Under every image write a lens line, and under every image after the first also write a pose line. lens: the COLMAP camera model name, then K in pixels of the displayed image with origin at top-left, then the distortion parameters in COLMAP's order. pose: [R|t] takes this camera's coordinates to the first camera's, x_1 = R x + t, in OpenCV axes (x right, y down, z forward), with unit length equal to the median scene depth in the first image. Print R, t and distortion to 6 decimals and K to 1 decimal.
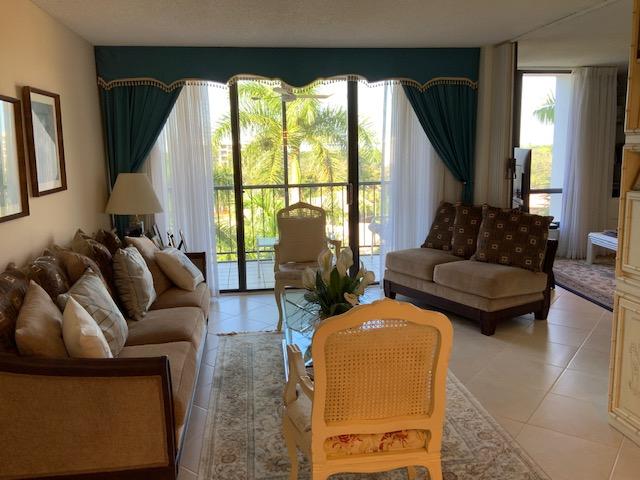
lens RADIAL K [[540.1, 0, 319.9], [0, 540.1, 239.3], [0, 0, 1]] dist [0.005440, -0.002487]
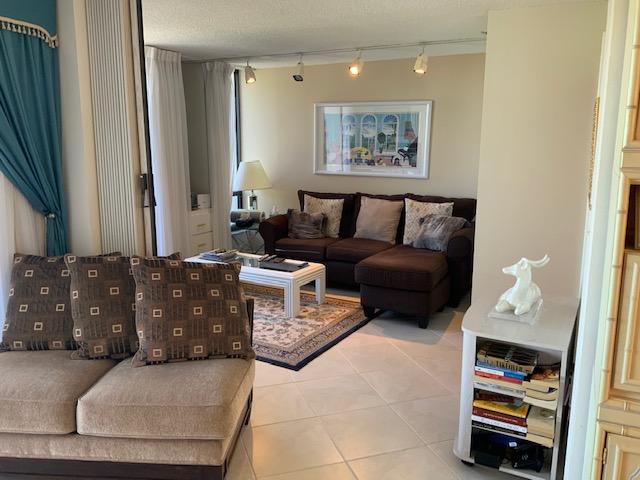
lens RADIAL K [[540.1, 0, 320.5], [0, 540.1, 239.4], [0, 0, 1]] dist [0.005440, -0.002487]
pose [[0.578614, -0.126926, 0.805665, -0.032226], [0.121330, 0.990221, 0.068864, -0.100771], [-0.806527, 0.057906, 0.588355, 0.527229]]
